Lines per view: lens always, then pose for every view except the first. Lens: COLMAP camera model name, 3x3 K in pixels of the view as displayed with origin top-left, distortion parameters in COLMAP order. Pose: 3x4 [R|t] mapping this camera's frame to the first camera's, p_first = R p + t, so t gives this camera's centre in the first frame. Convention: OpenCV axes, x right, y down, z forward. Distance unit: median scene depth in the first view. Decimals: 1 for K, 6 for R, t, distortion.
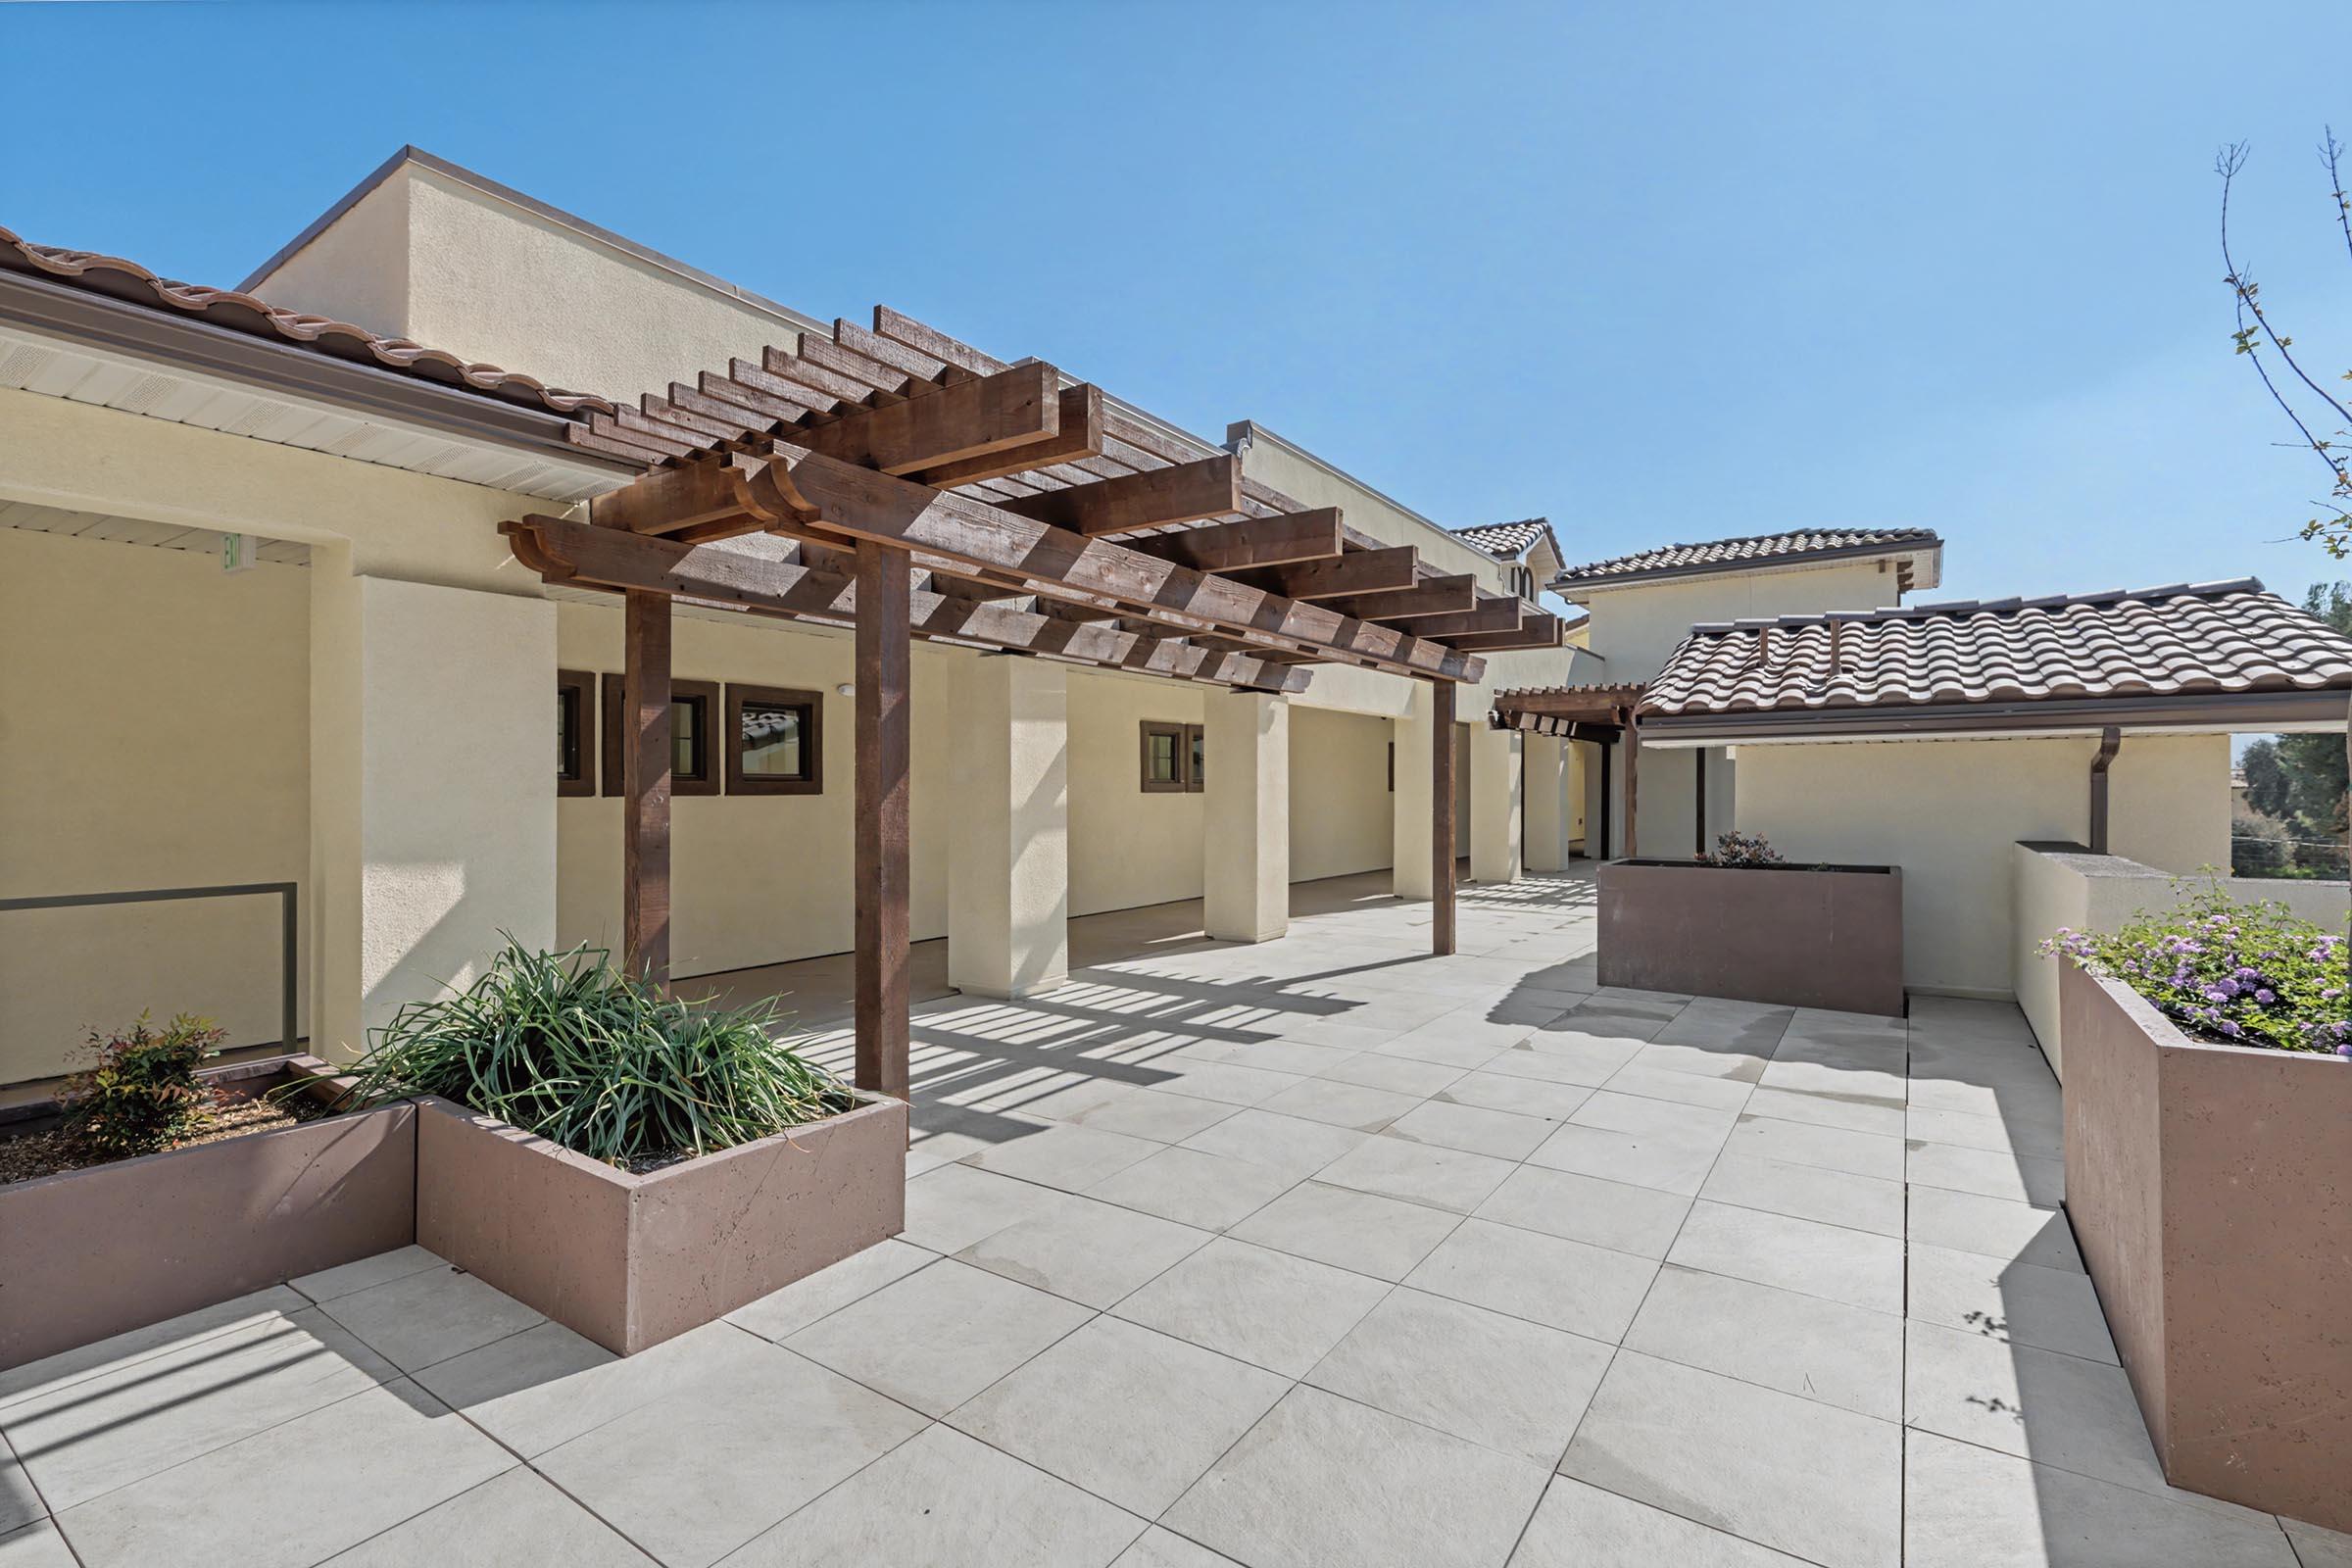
lens RADIAL K [[1115.9, 0, 1184.5], [0, 1115.9, 788.3], [0, 0, 1]] dist [0.000290, 0.000143]
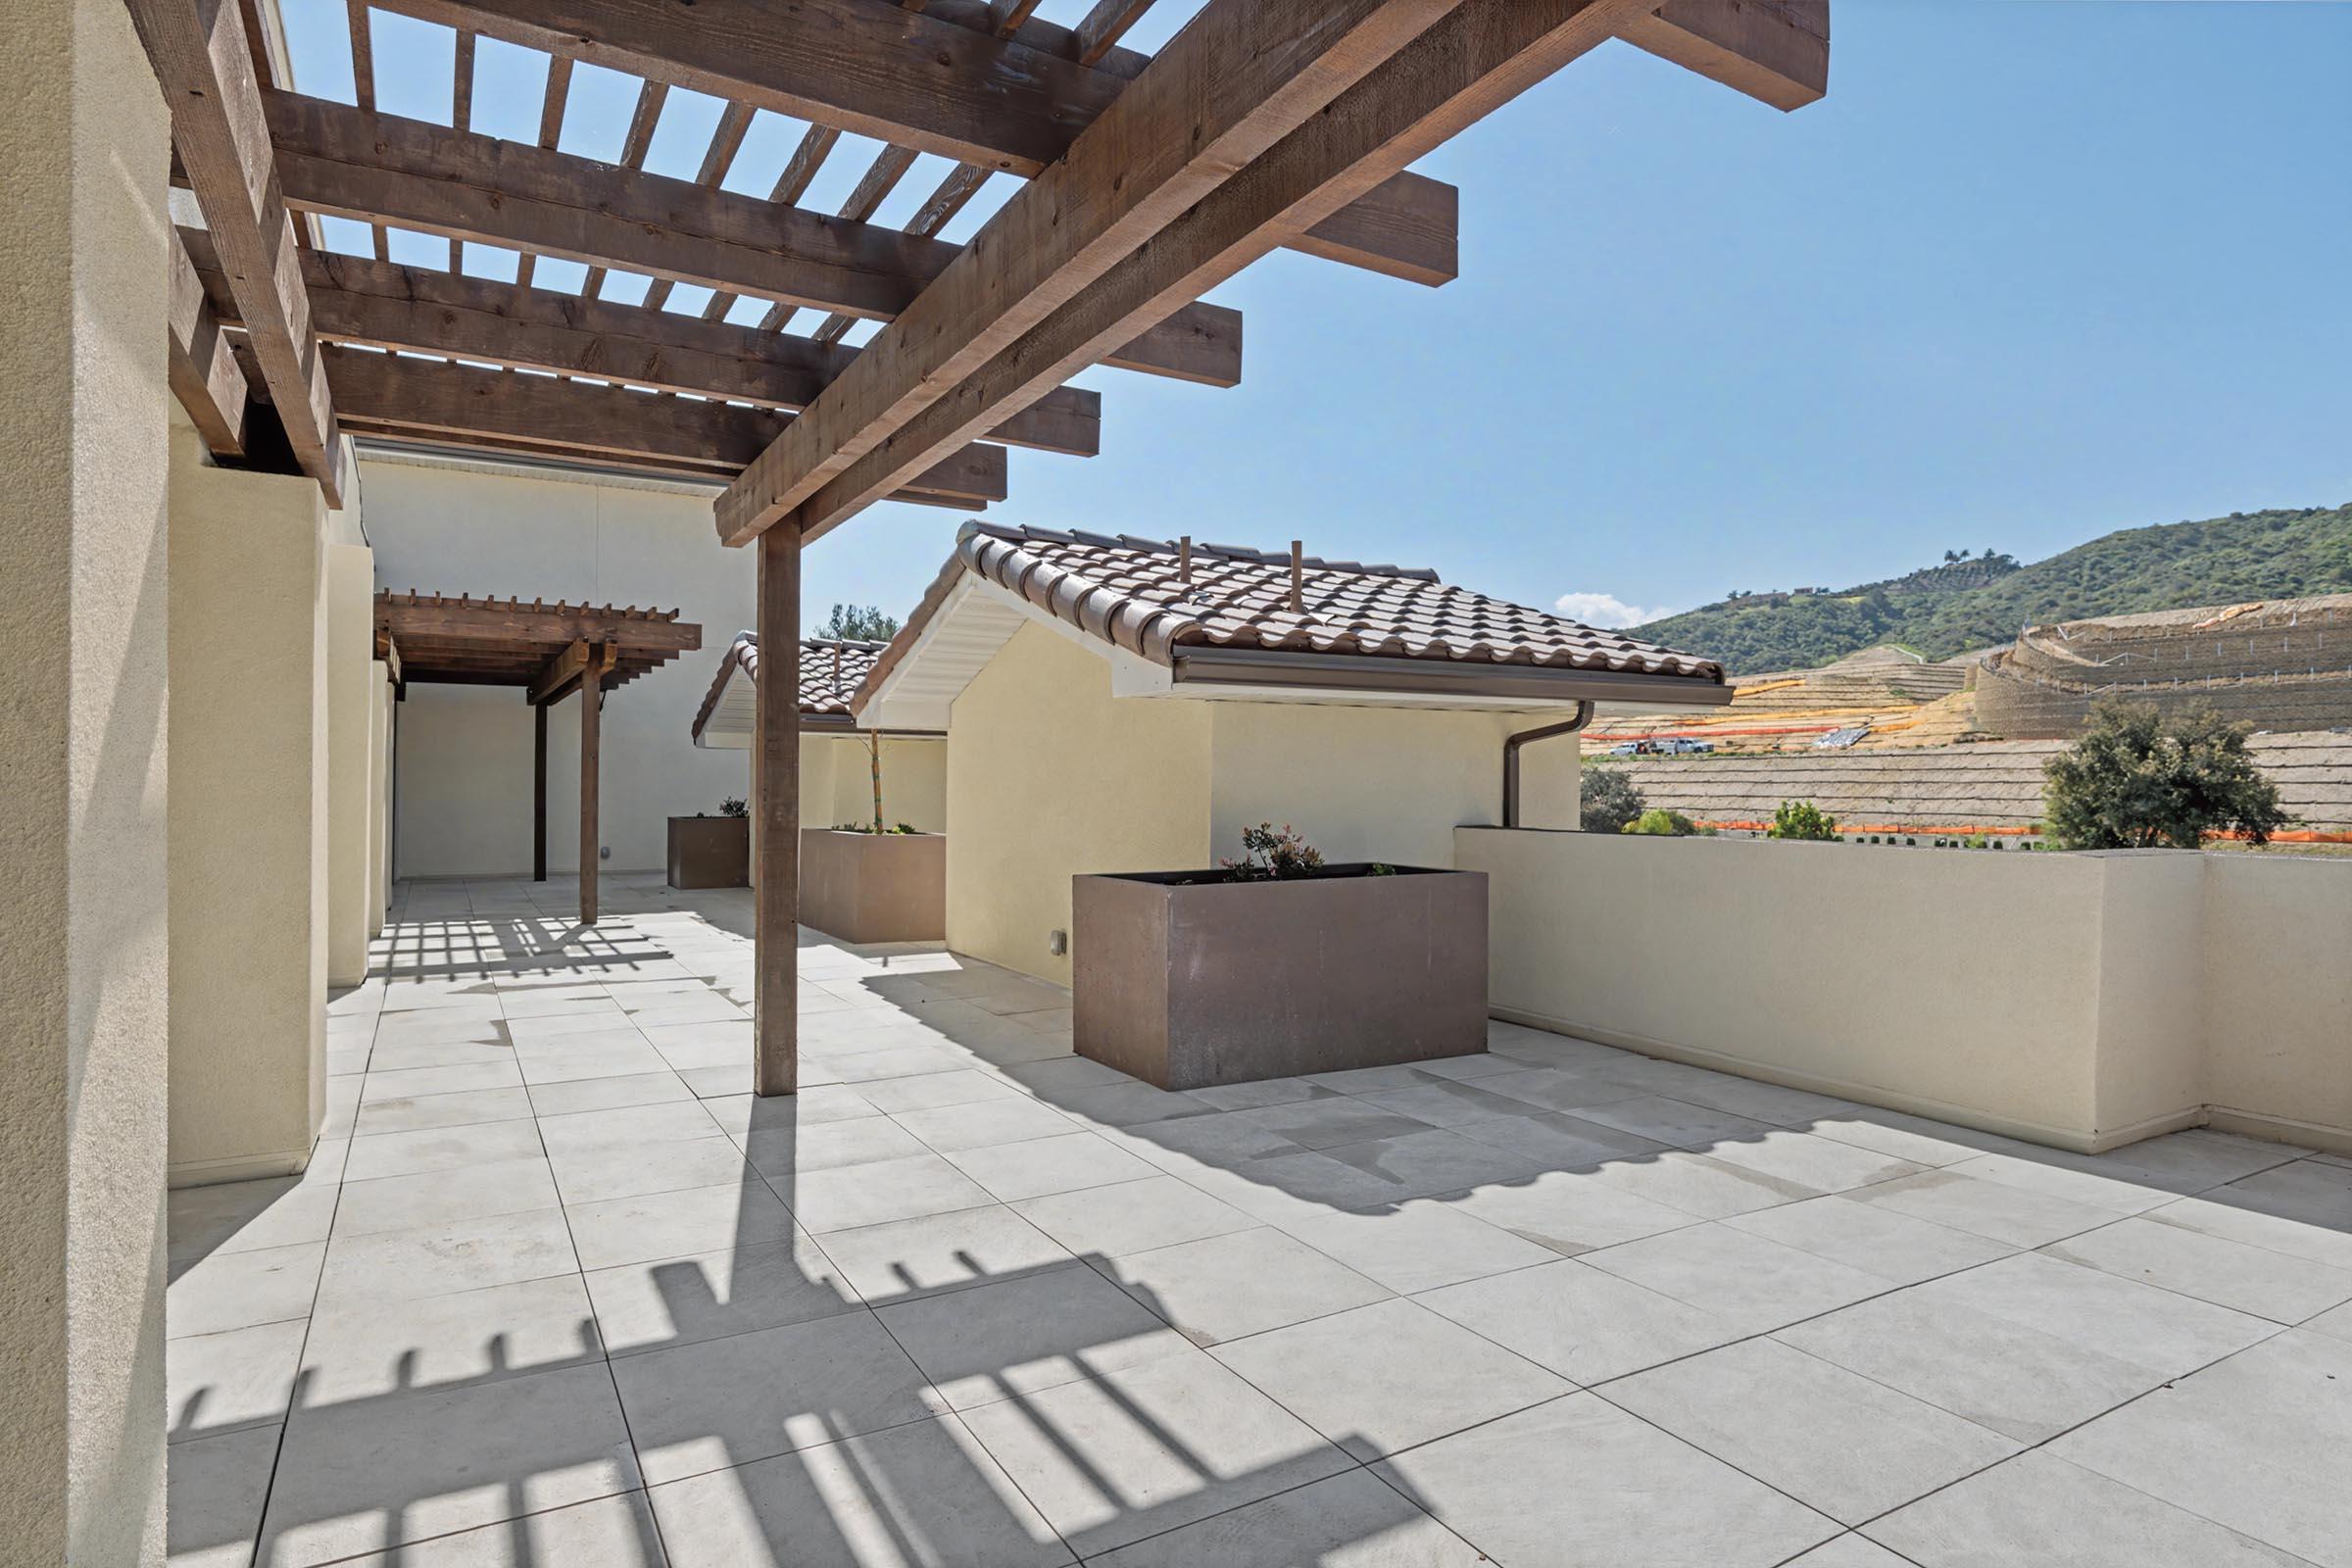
lens RADIAL K [[1286.6, 0, 1176.0], [0, 1286.6, 784.0], [0, 0, 1]] dist [0.000319, 0.000107]
pose [[0.452509, -0.002141, 0.891757, -0.259338], [-0.000265, 0.999997, 0.002535, 0.011958], [-0.891760, -0.001383, 0.452507, 0.731715]]
